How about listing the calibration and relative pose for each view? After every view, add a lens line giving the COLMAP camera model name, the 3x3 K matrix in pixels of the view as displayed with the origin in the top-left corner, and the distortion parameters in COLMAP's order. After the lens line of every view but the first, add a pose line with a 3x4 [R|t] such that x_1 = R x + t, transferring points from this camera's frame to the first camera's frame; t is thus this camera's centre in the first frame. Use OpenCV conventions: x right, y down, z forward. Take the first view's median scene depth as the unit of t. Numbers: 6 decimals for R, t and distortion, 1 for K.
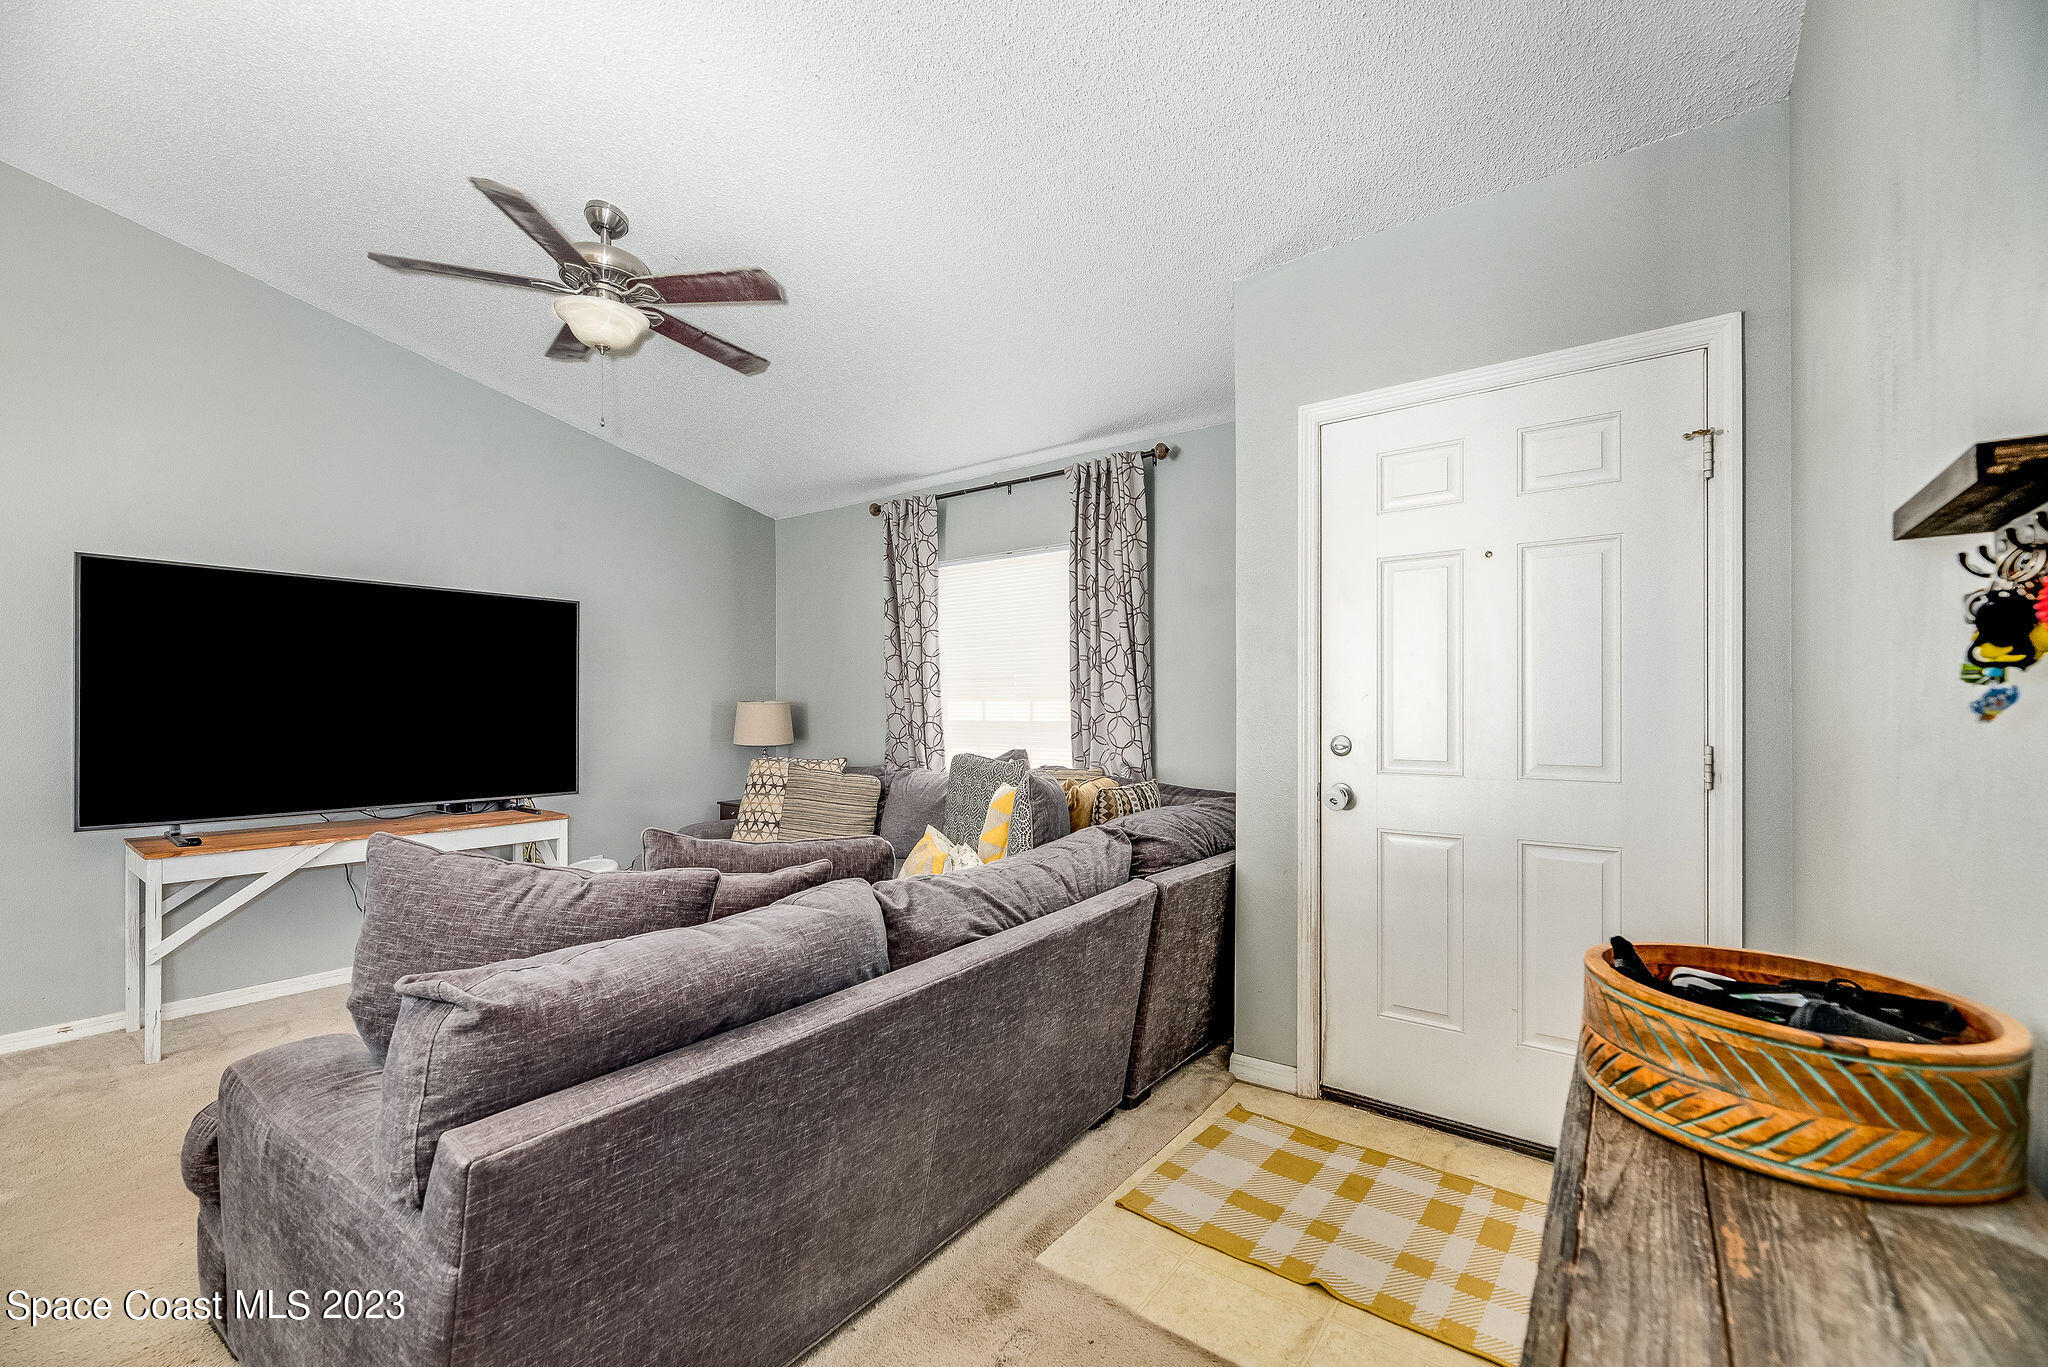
lens RADIAL K [[828.6, 0, 1017.6], [0, 828.6, 701.1], [0, 0, 1]] dist [-0.001499, -0.001376]
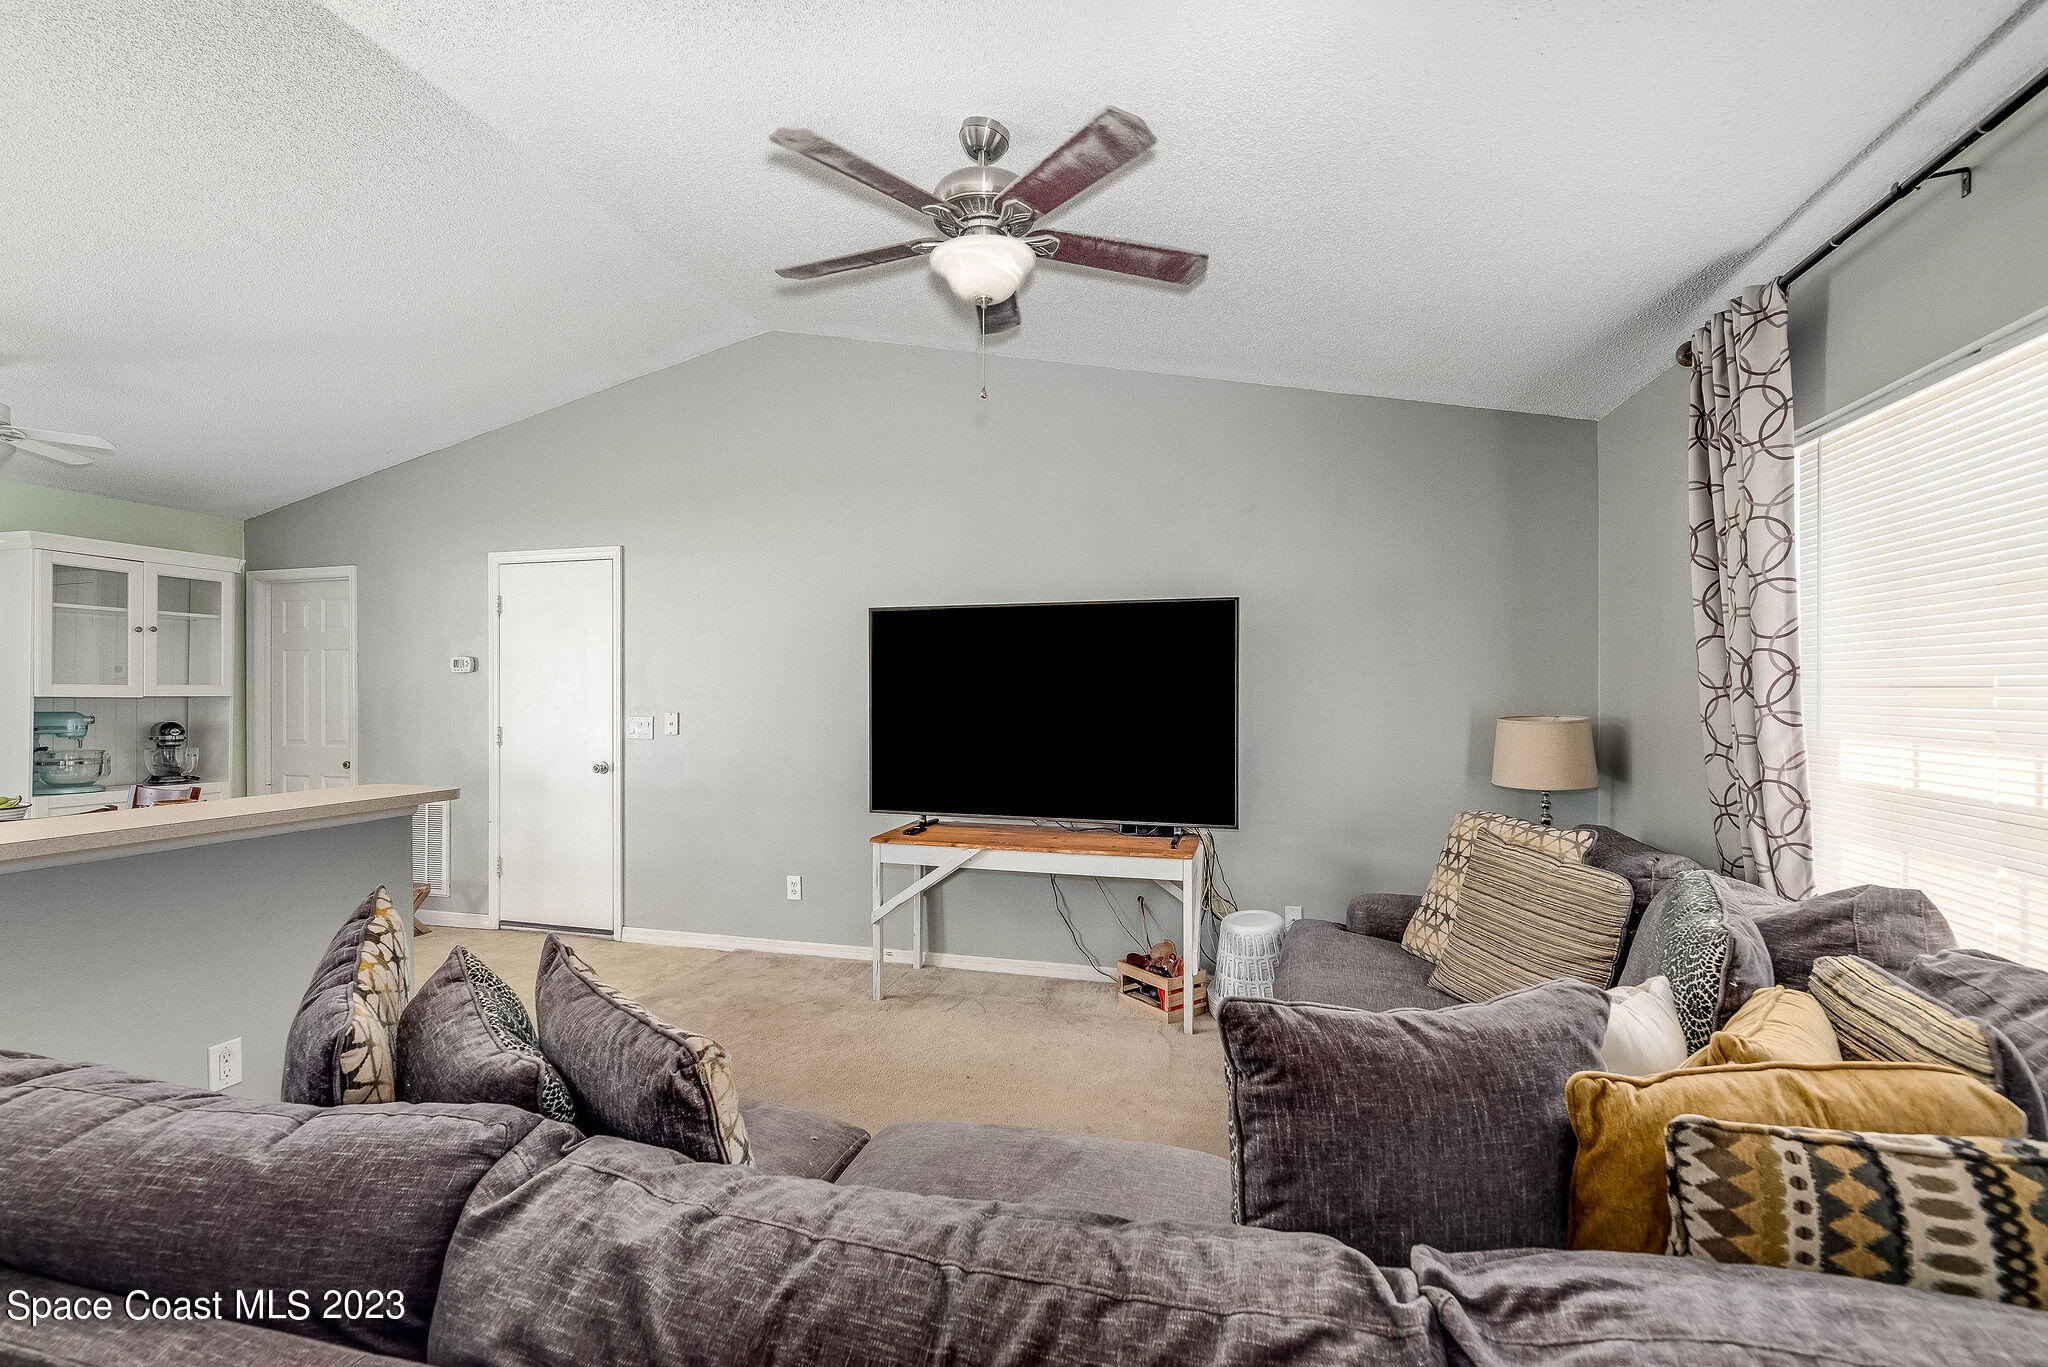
lens RADIAL K [[881.4, 0, 1024.1], [0, 881.4, 690.9], [0, 0, 1]] dist [-0.004477, 0.000012]
pose [[0.368939, 0.000958, -0.929453, 0.193877], [0.006343, 0.999974, 0.003548, -0.028596], [0.929432, -0.007204, 0.368923, 0.439623]]
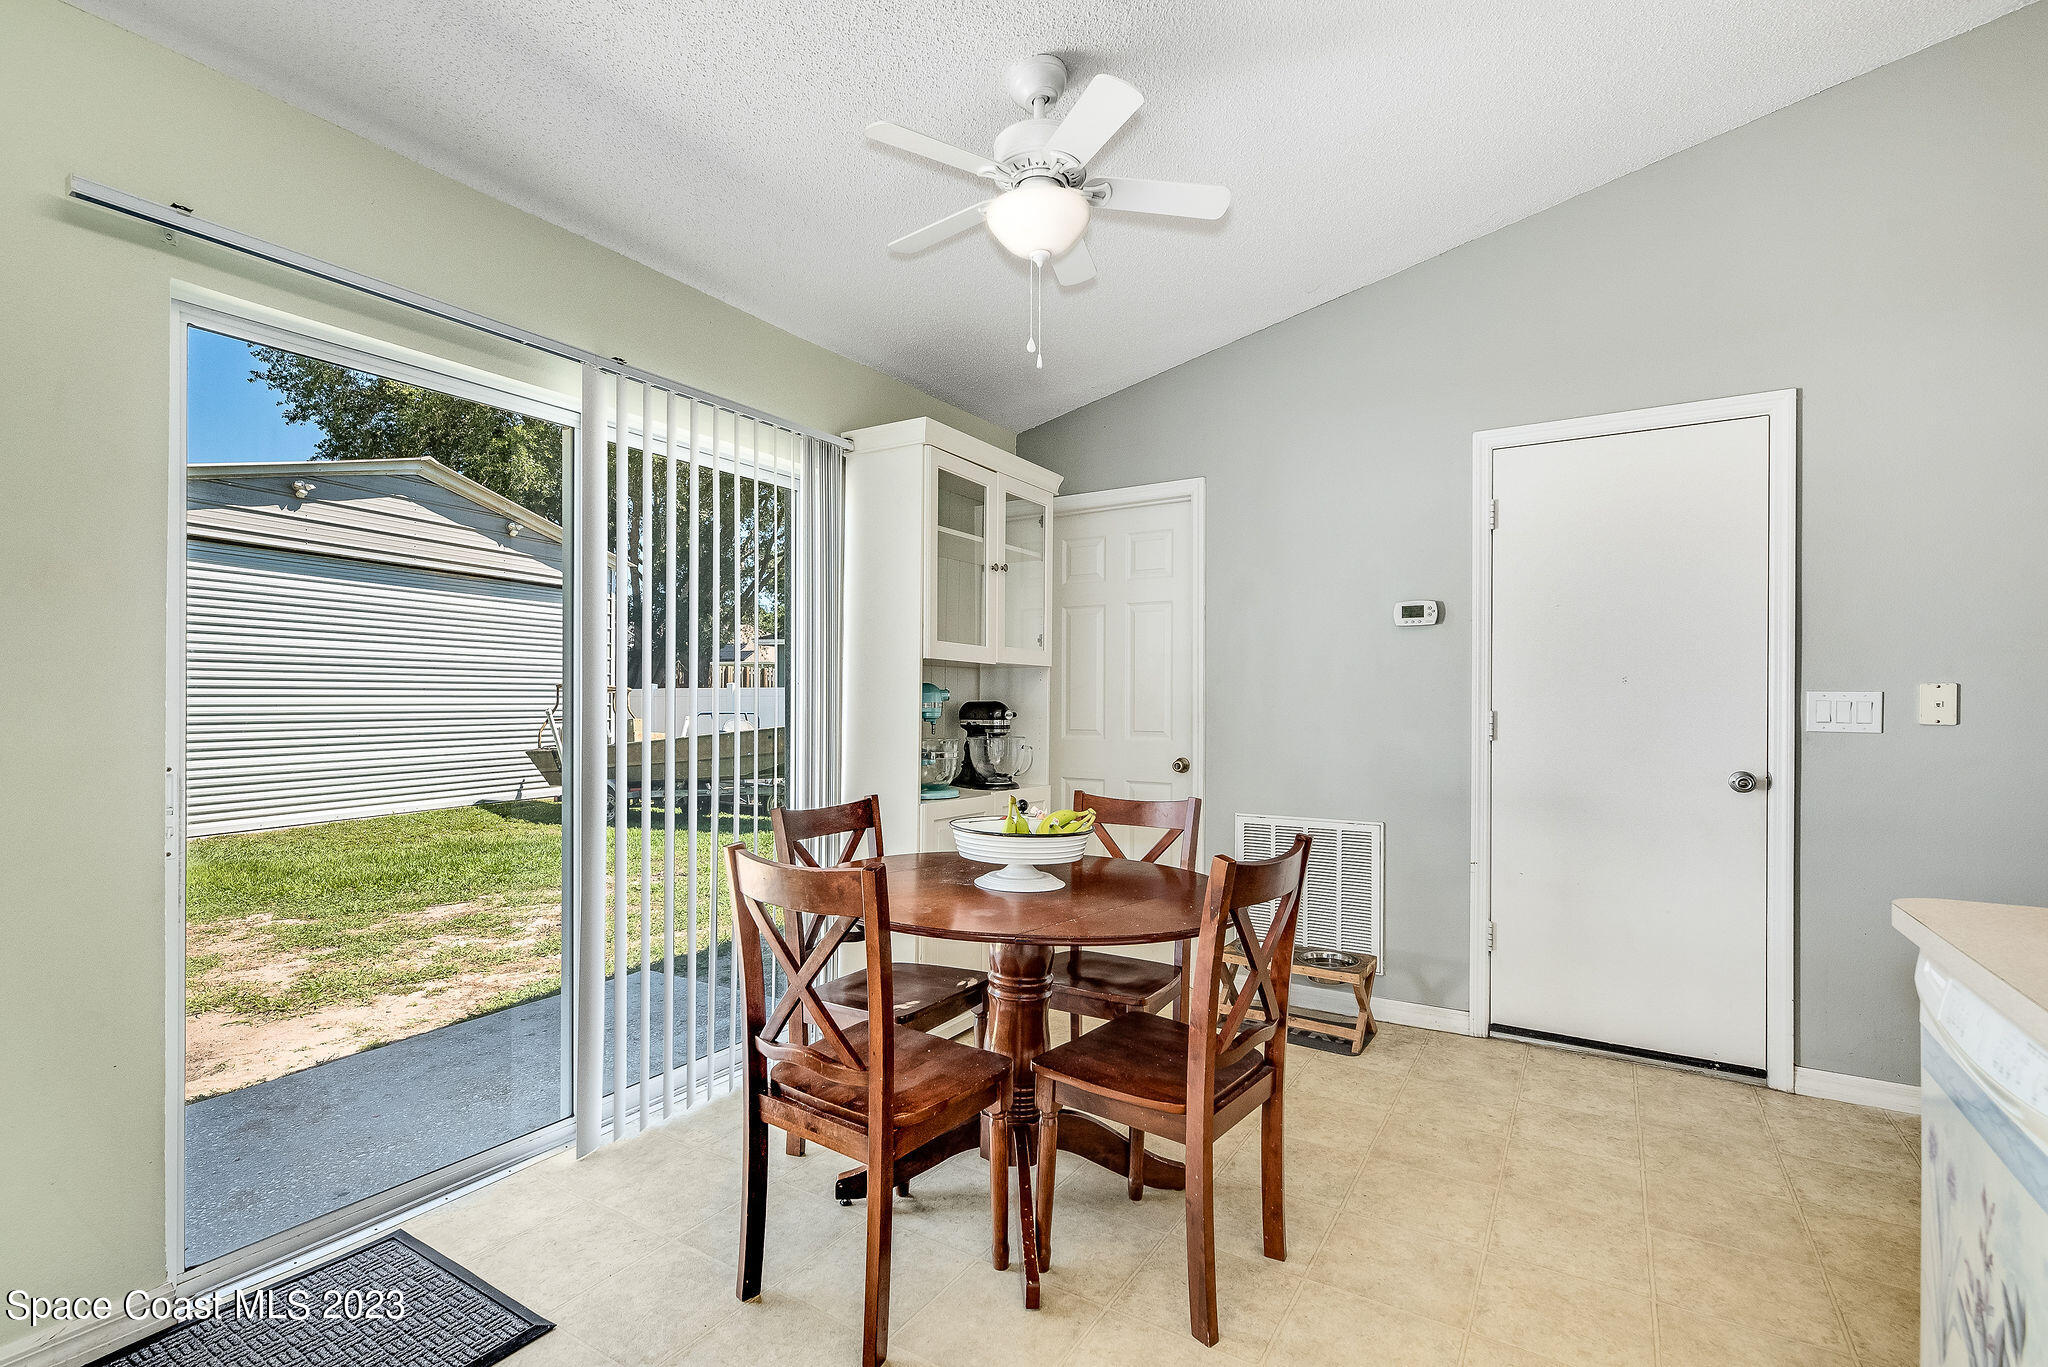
lens RADIAL K [[928.4, 0, 1017.9], [0, 928.4, 698.3], [0, 0, 1]] dist [0.008342, 0.000472]
pose [[0.080410, 0.001731, -0.996760, -0.390197], [0.007437, 0.999970, 0.002336, 0.002481], [0.996734, -0.007601, 0.080395, -0.200196]]
